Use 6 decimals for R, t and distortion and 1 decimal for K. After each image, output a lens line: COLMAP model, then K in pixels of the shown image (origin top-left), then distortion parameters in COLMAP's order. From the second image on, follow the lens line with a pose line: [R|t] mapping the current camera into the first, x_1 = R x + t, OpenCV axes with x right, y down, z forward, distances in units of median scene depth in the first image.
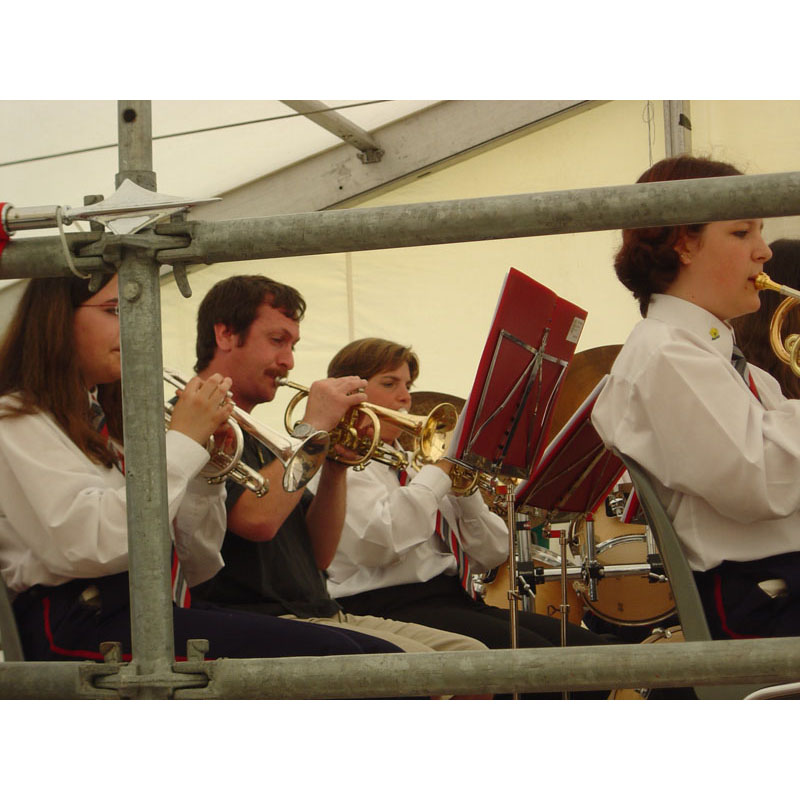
lens RADIAL K [[2481.9, 0, 400.0], [0, 2481.9, 400.0], [0, 0, 1]] dist [-0.054365, -7.003357]
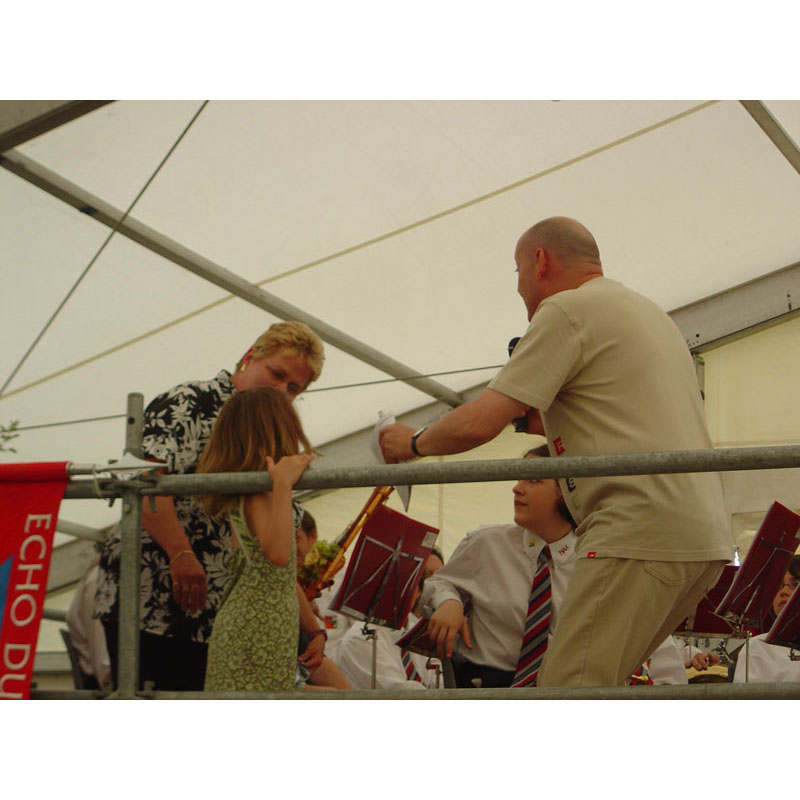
lens RADIAL K [[2481.9, 0, 400.0], [0, 2481.9, 400.0], [0, 0, 1]] dist [-0.054365, -7.003357]
pose [[0.993419, 0.034838, -0.109112, 0.331409], [-0.044395, 0.995269, -0.086421, 0.033097], [0.105585, 0.090697, 0.990266, -0.989913]]
